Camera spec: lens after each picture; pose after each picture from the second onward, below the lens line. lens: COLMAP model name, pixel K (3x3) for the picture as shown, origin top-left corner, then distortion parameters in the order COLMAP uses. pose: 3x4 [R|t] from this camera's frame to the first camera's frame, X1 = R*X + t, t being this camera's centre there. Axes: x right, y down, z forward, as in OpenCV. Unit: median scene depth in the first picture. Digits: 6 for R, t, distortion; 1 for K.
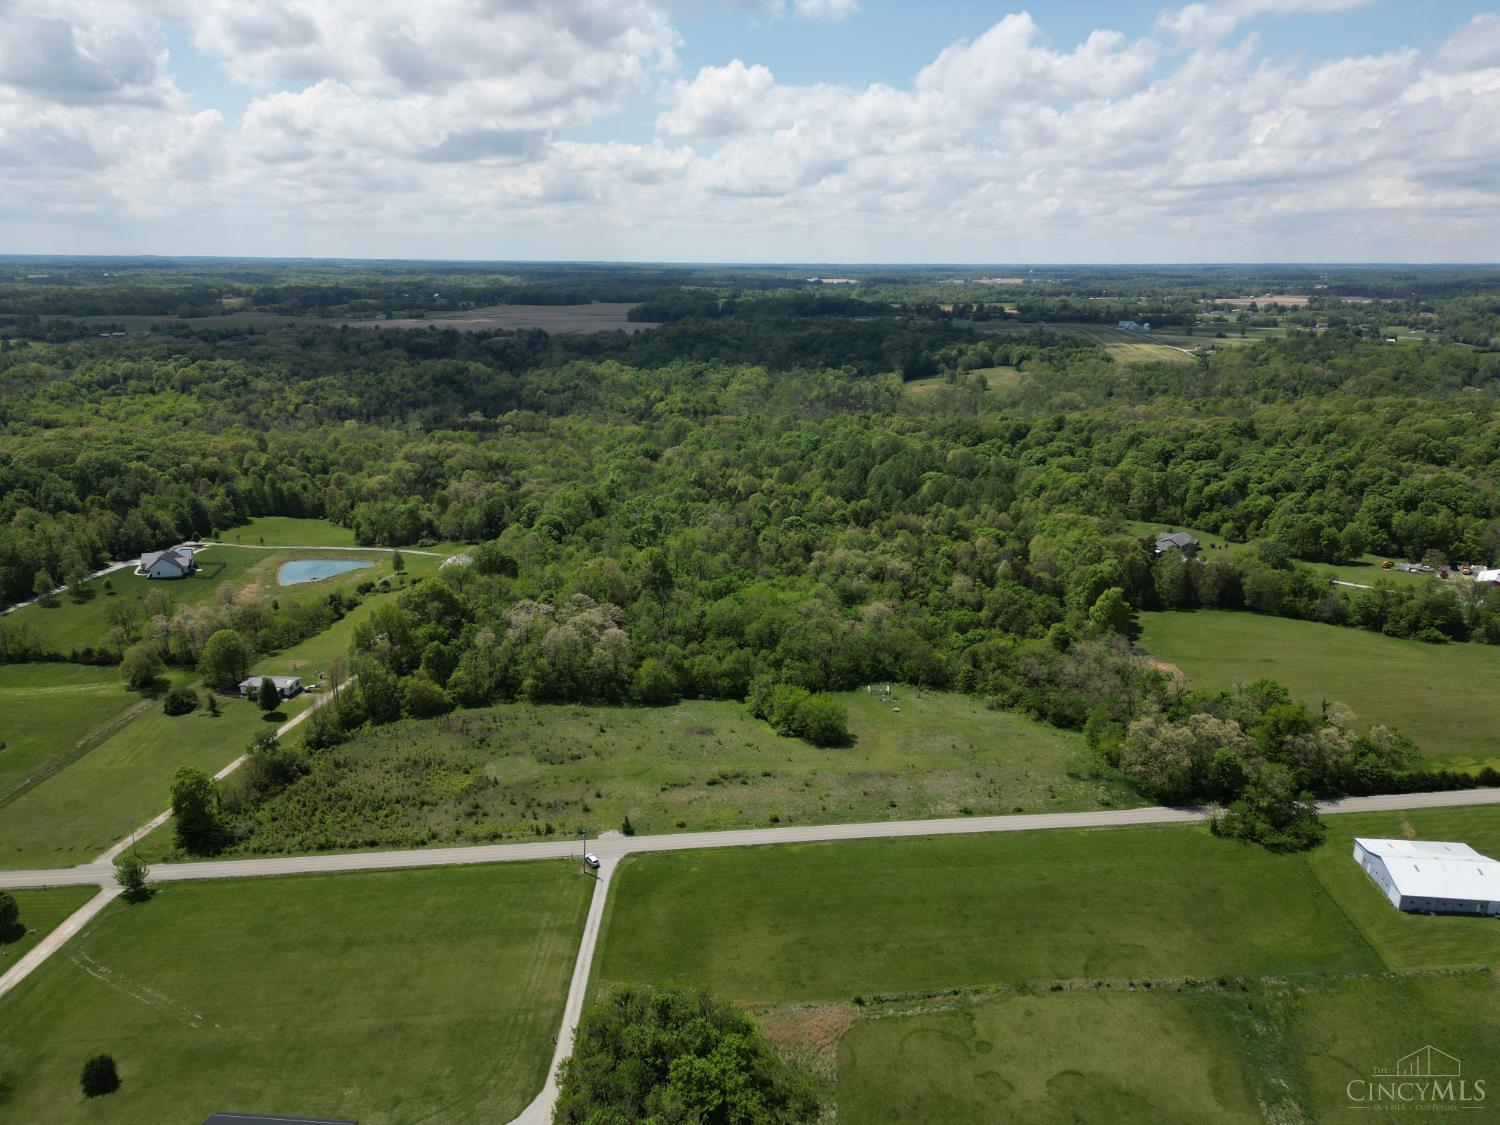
lens RADIAL K [[1042.8, 0, 748.6], [0, 1042.8, 564.4], [0, 0, 1]] dist [0.077319, -0.071809]
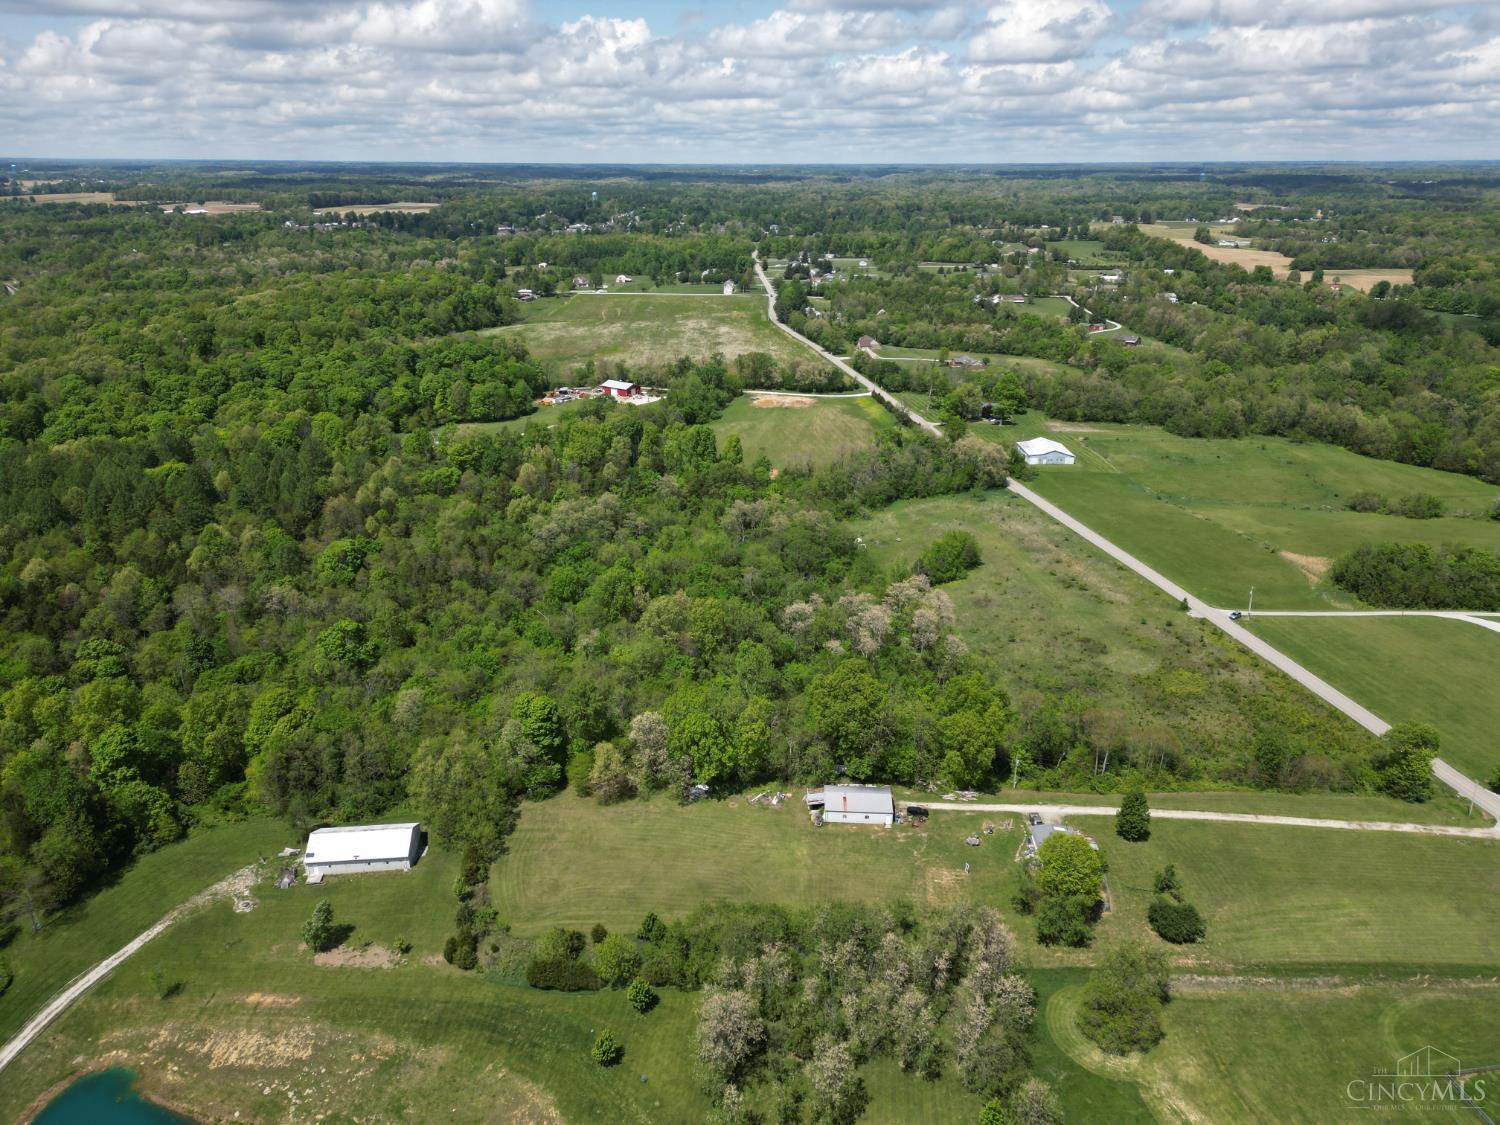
lens RADIAL K [[1025.5, 0, 750.0], [0, 1025.5, 570.3], [0, 0, 1]] dist [0.084690, -0.082958]
pose [[-0.081714, -0.372736, 0.924333, -0.815447], [0.279189, 0.881742, 0.380242, -0.282229], [-0.956753, 0.289135, 0.032013, 0.949877]]
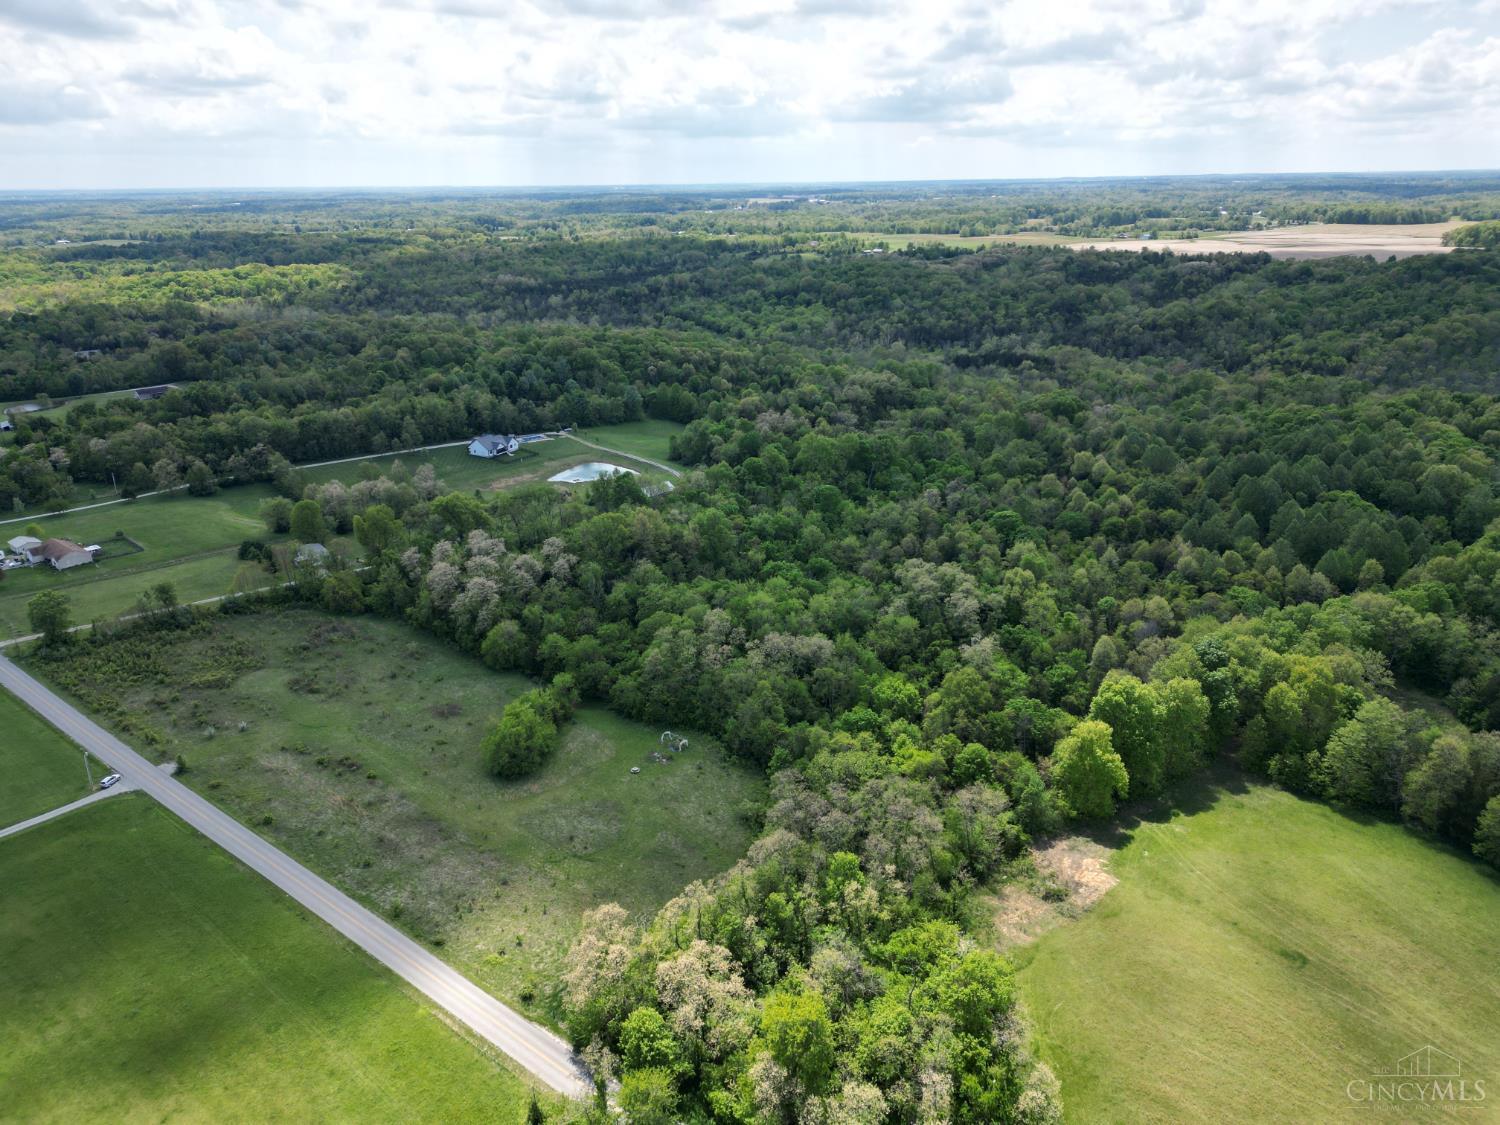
lens RADIAL K [[1042.8, 0, 748.6], [0, 1042.8, 564.4], [0, 0, 1]] dist [0.077319, -0.071809]
pose [[0.705634, 0.230654, -0.669985, 0.561523], [-0.183120, 0.972777, 0.142031, -0.107573], [0.684505, 0.022465, 0.728662, 0.415769]]
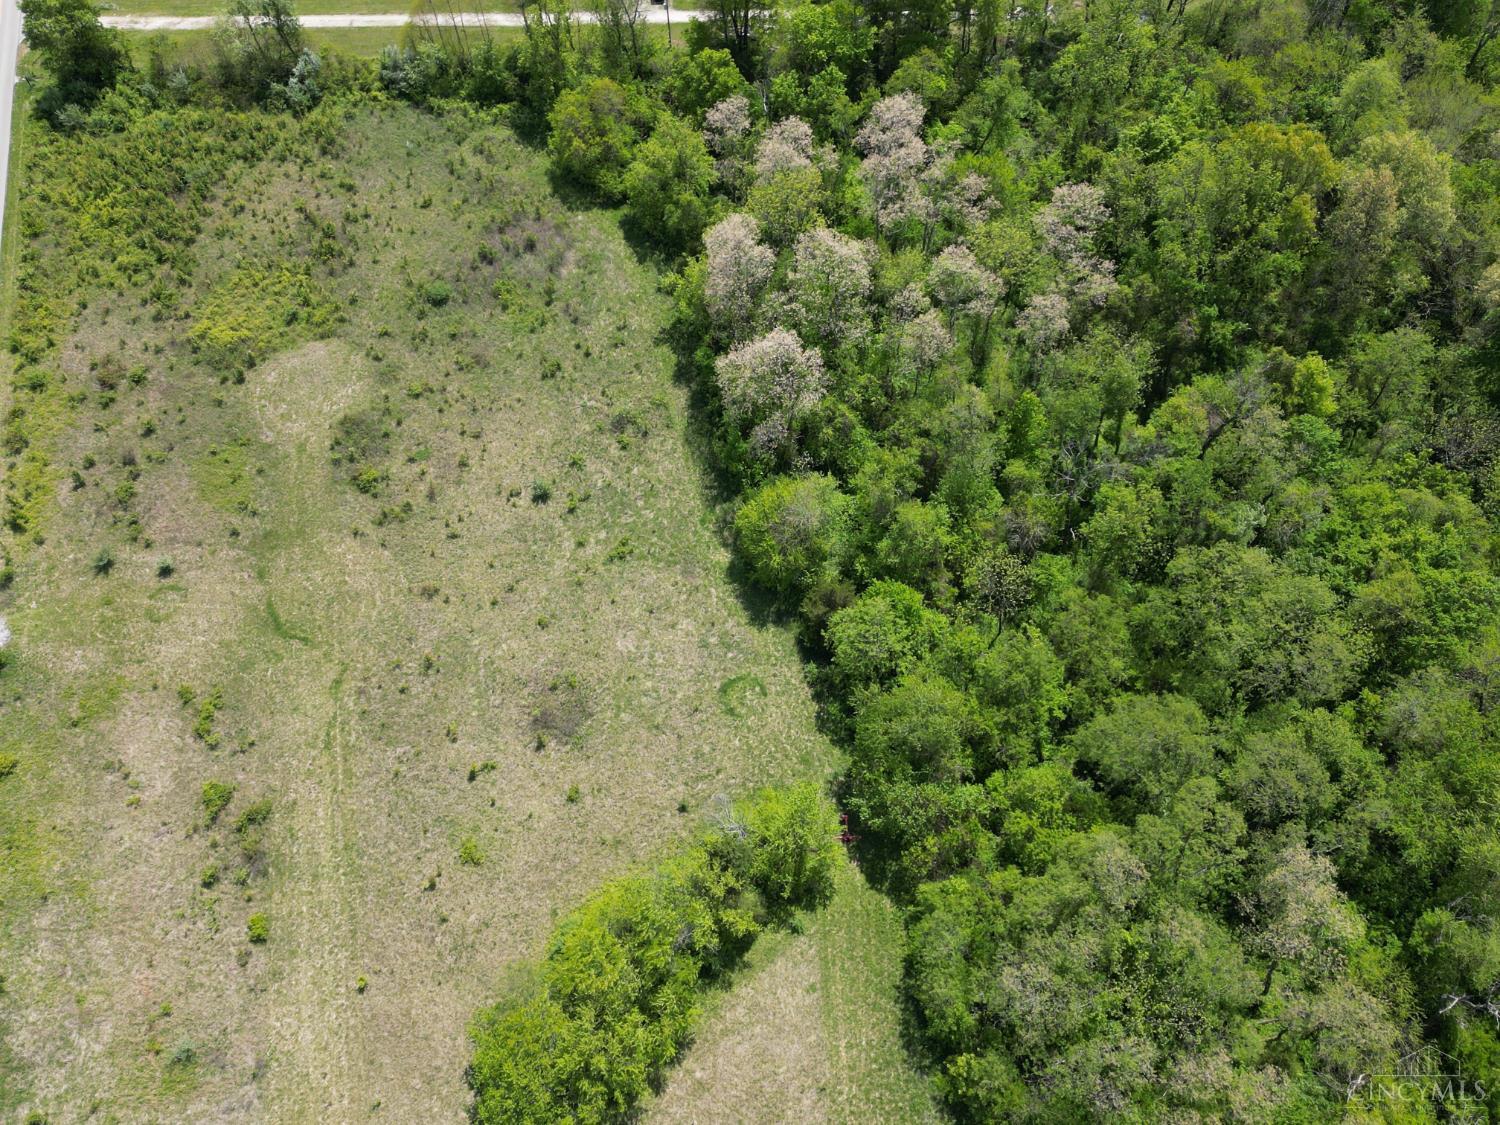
lens RADIAL K [[1252.4, 0, 750.0], [0, 1252.4, 562.5], [0, 0, 1]] dist [0.079474, -0.073403]
pose [[0.152165, 0.828307, -0.539216, 0.124263], [-0.251562, 0.560060, 0.789335, -0.183482], [0.955805, 0.015537, 0.293592, 0.745094]]
